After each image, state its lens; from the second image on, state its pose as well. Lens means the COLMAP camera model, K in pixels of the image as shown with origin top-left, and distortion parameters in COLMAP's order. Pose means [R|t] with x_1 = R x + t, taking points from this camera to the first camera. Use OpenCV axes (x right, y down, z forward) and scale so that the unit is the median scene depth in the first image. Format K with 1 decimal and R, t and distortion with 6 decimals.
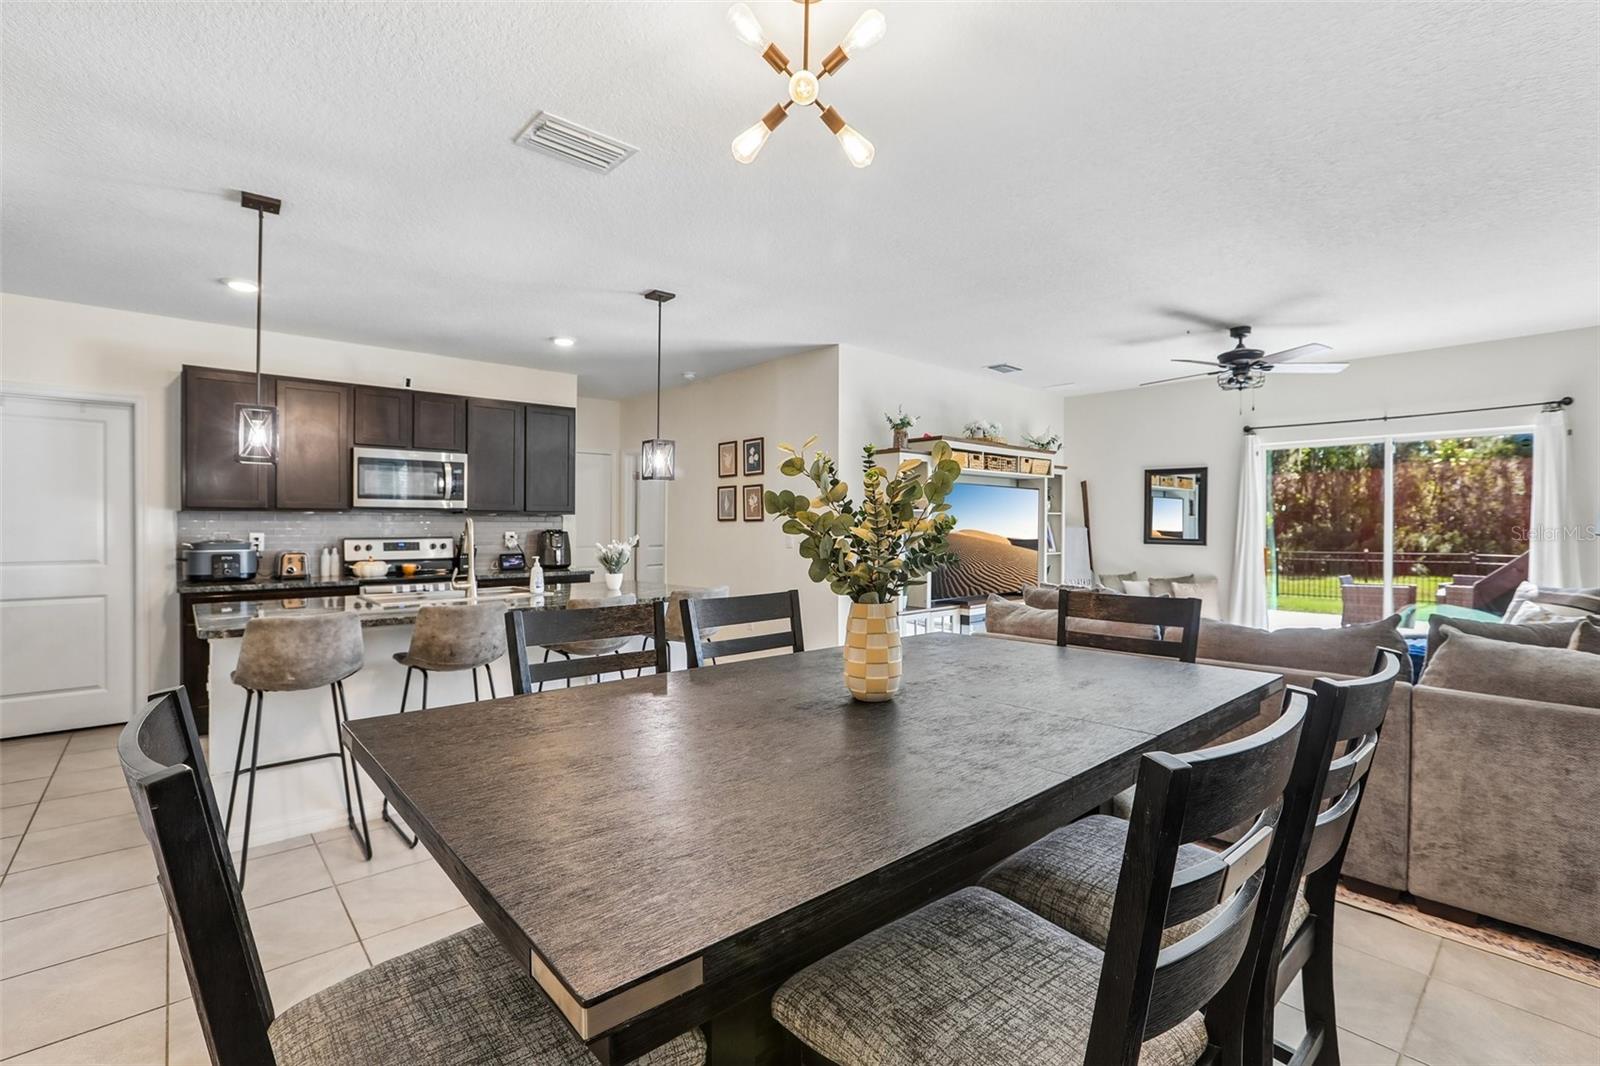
lens RADIAL K [[725.3, 0, 802.5], [0, 725.3, 526.7], [0, 0, 1]] dist [-0.037026, 0.016579]
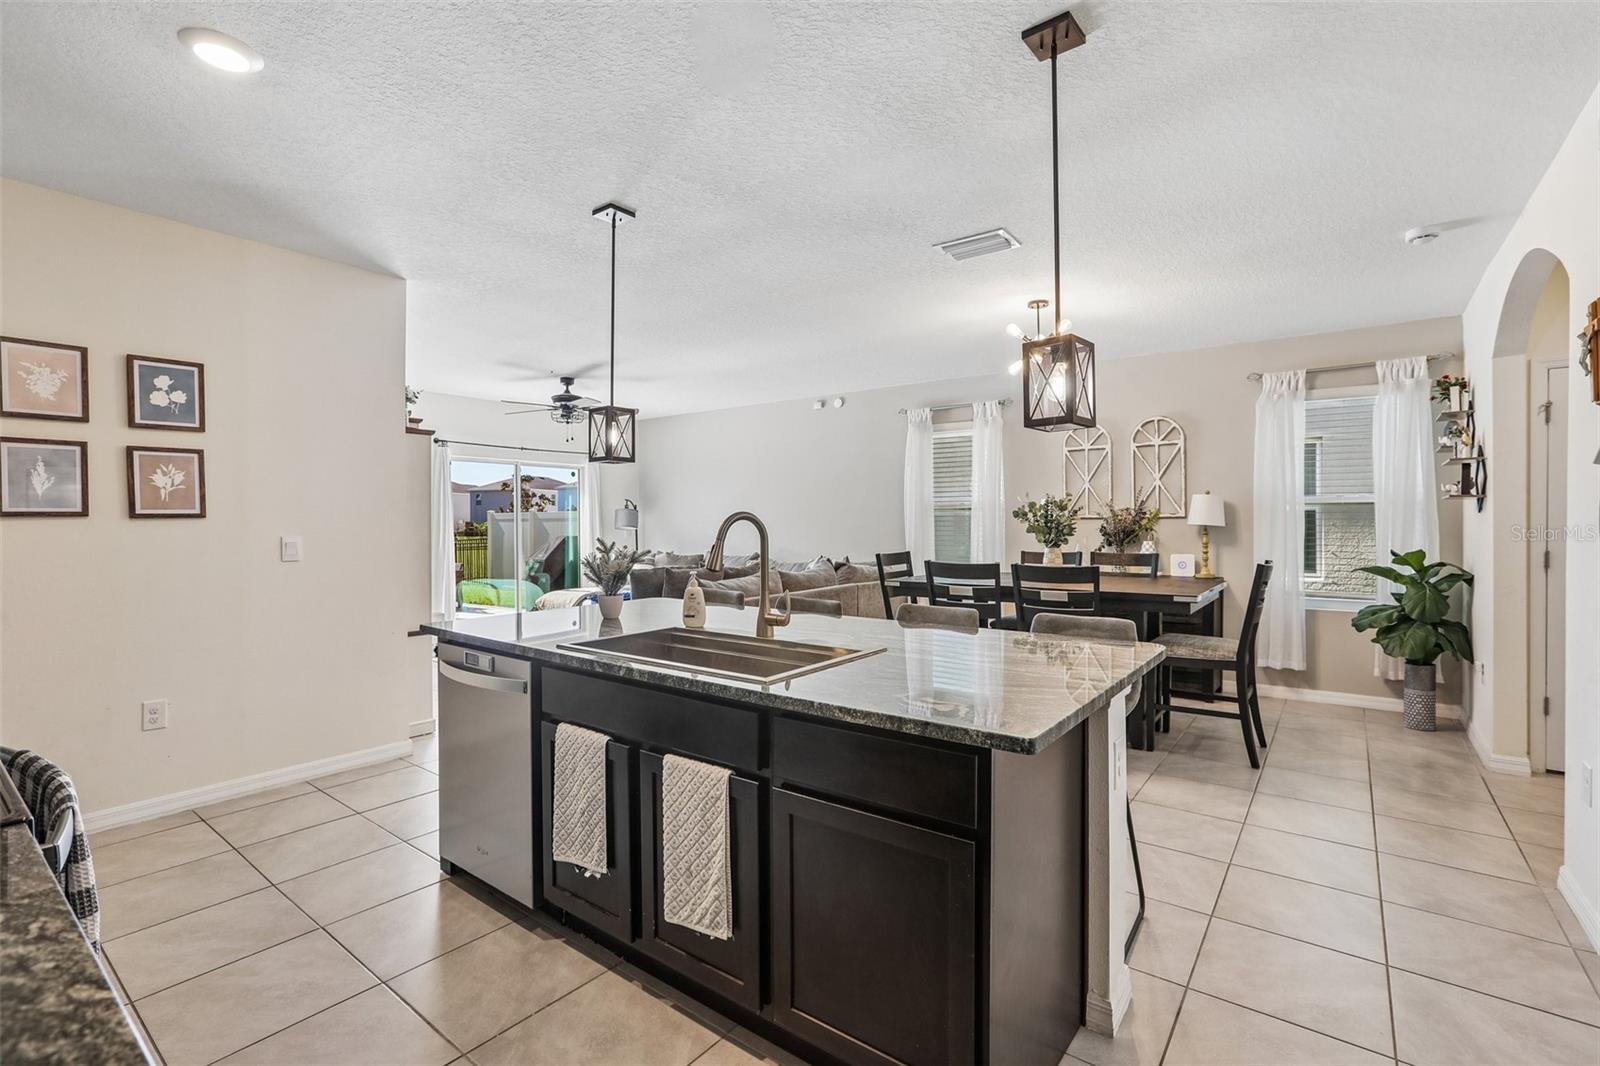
lens RADIAL K [[725.3, 0, 801.1], [0, 725.3, 525.8], [0, 0, 1]] dist [-0.037026, 0.016579]
pose [[-0.185728, -0.006114, 0.982582, -0.723285], [0.006317, 0.999953, 0.007416, -0.002962], [-0.982581, 0.007584, -0.185680, 0.717341]]
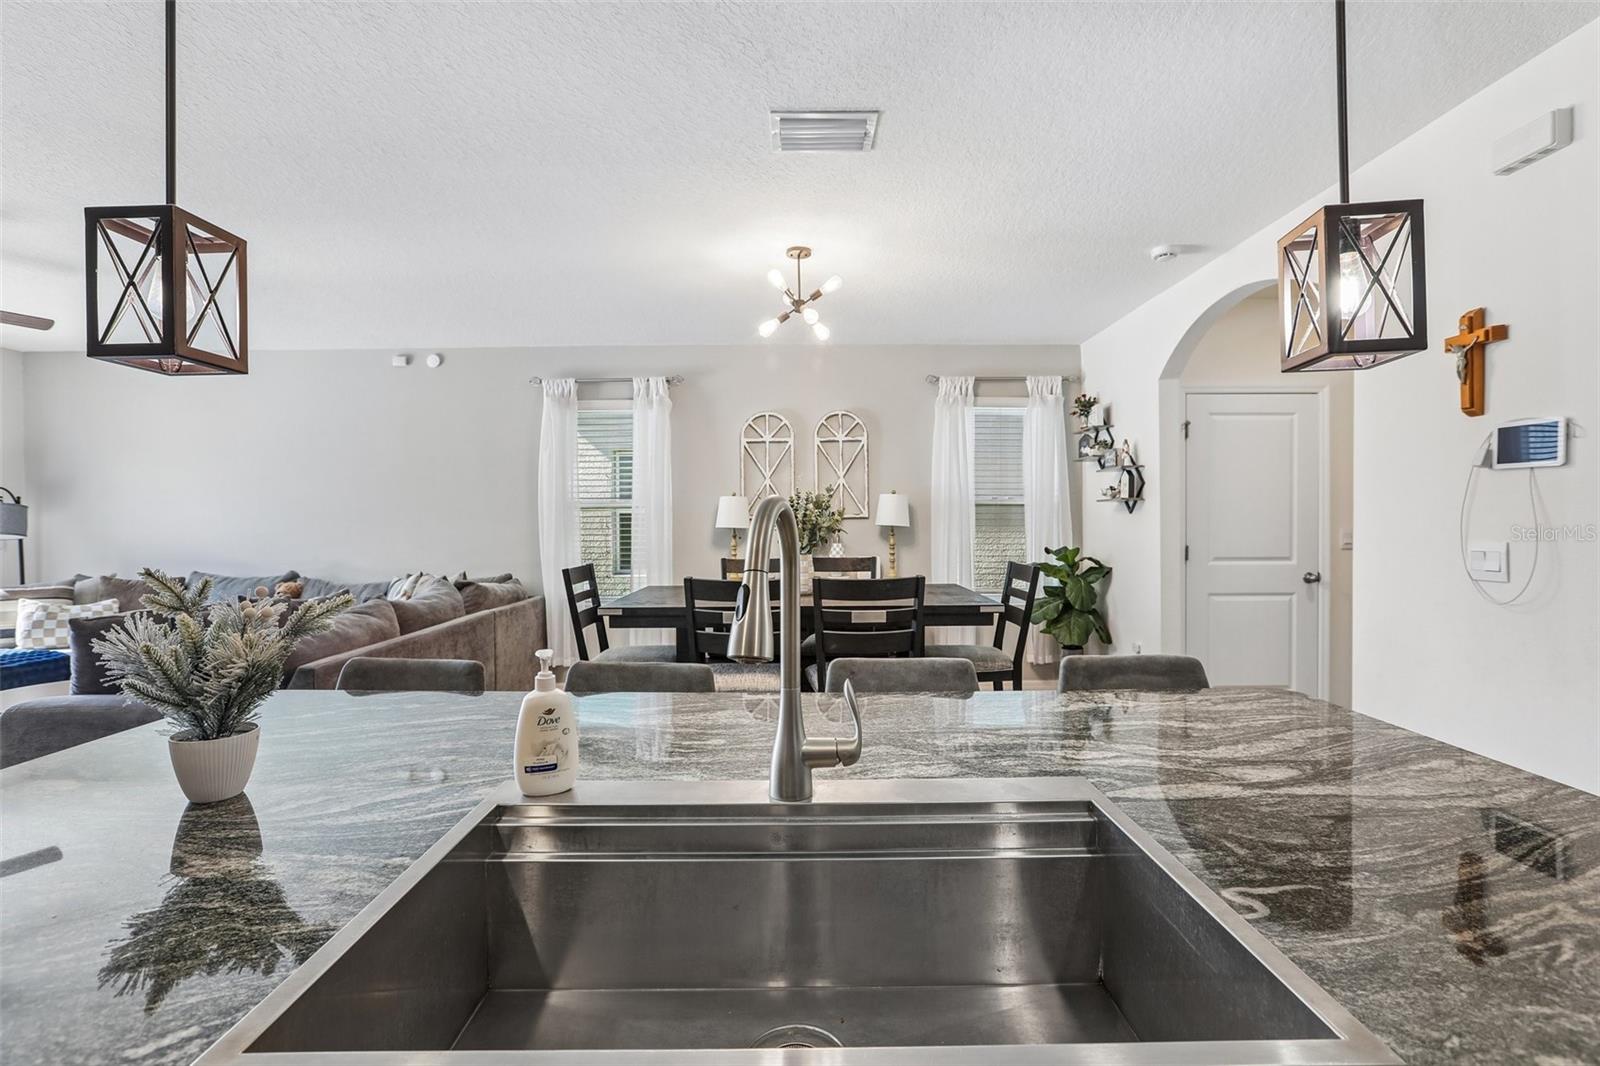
lens RADIAL K [[725.3, 0, 799.8], [0, 725.3, 522.5], [0, 0, 1]] dist [-0.037026, 0.016579]
pose [[-0.744536, 0.002636, 0.667577, -0.422135], [0.007320, 0.999964, 0.004215, -0.002594], [-0.667542, 0.008025, -0.744529, 0.791073]]
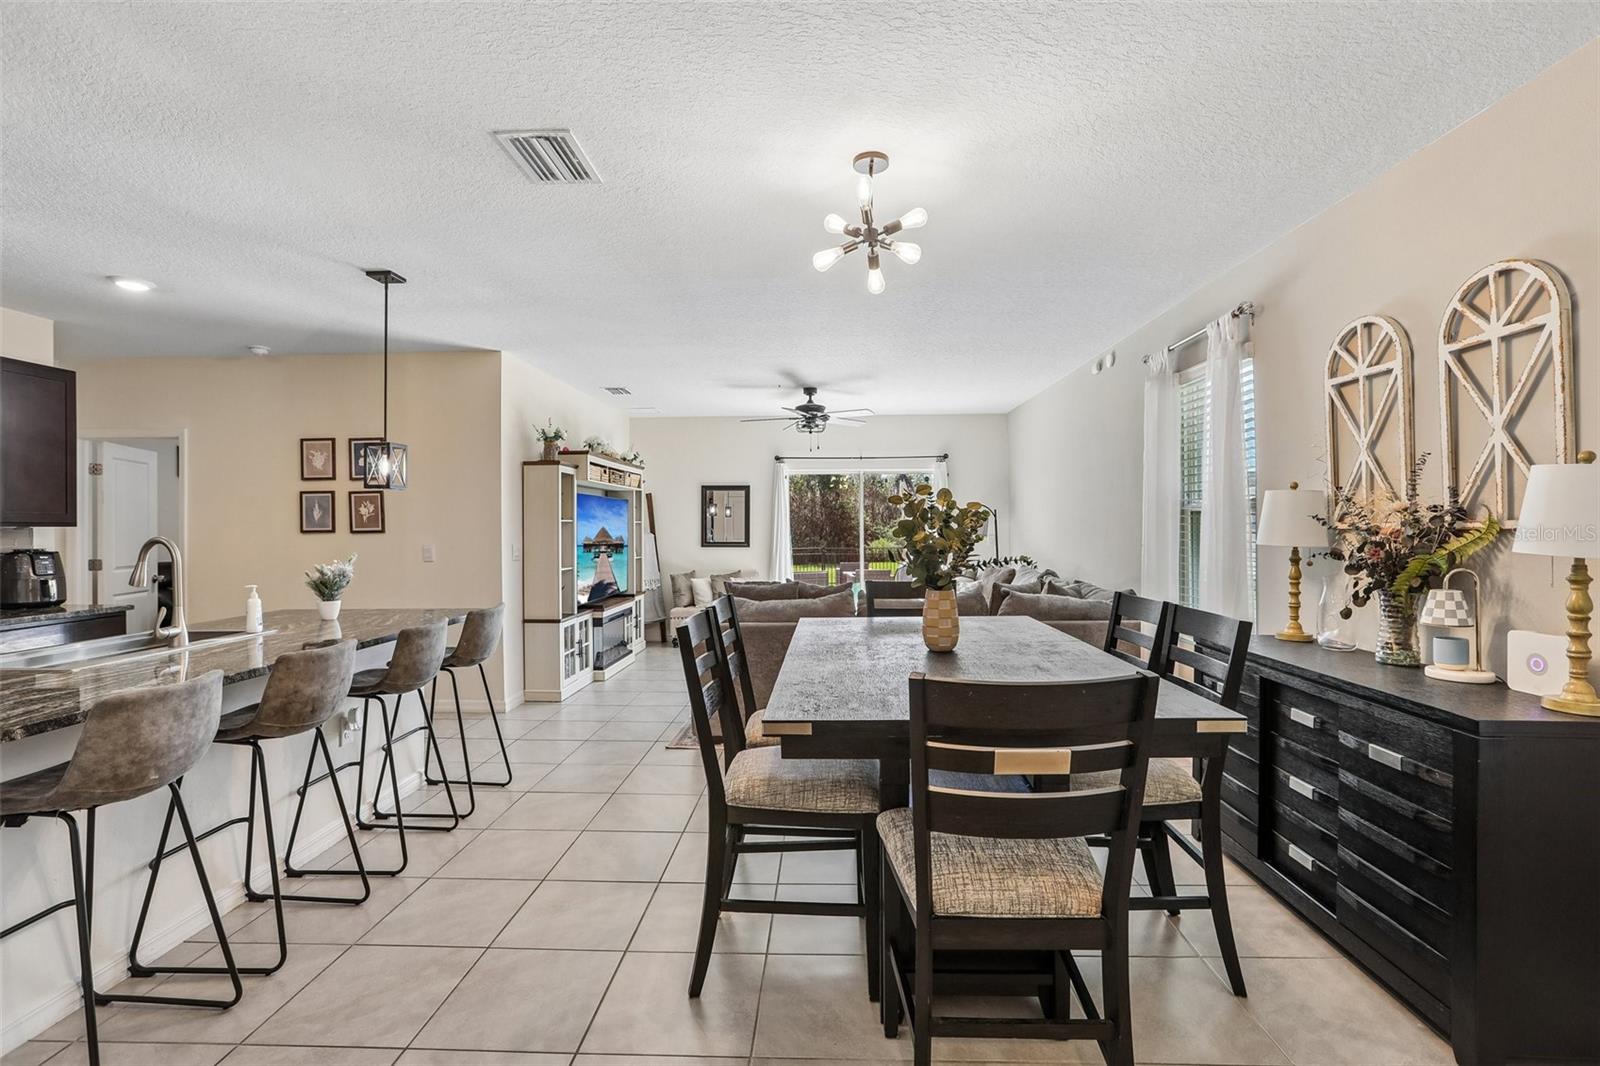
lens RADIAL K [[725.3, 0, 801.3], [0, 725.3, 529.7], [0, 0, 1]] dist [-0.037026, 0.016579]
pose [[0.697847, -0.010530, 0.716170, -0.352634], [0.011256, 0.999930, 0.003735, -0.009721], [-0.716159, 0.005455, 0.697916, 0.034384]]
